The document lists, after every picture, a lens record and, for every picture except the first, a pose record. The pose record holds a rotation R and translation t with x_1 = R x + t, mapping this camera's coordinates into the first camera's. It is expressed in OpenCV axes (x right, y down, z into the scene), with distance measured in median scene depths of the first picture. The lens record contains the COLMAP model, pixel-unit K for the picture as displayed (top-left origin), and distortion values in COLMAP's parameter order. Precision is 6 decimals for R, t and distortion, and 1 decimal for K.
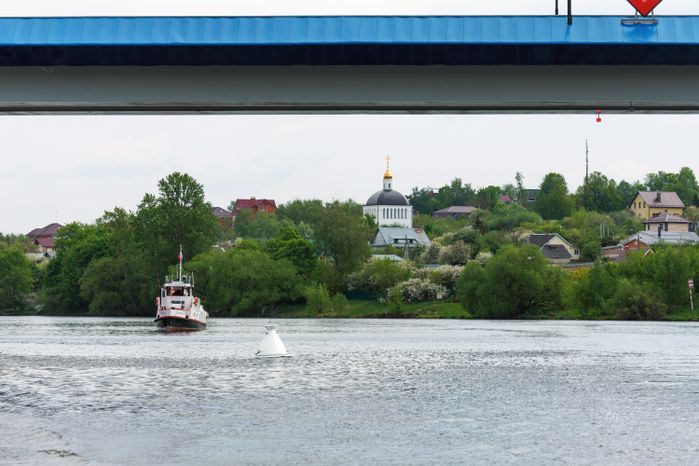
lens RADIAL K [[3012.8, 0, 348.8], [0, 3012.8, 233.6], [0, 0, 1]] dist [0.456582, 0.000000]
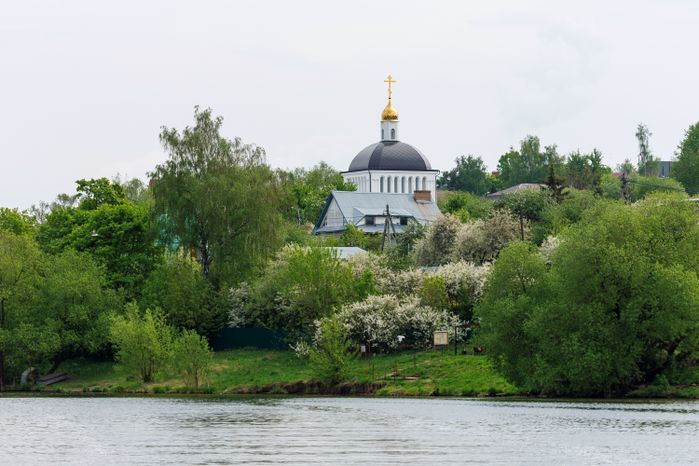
lens RADIAL K [[3844.9, 0, 349.8], [0, 3844.9, 232.9], [0, 0, 1]] dist [0.069507, 0.000000]
pose [[0.999799, -0.003250, -0.019767, 0.027022], [0.003040, 0.999938, -0.010670, 0.011732], [0.019801, 0.010608, 0.999748, 0.475633]]
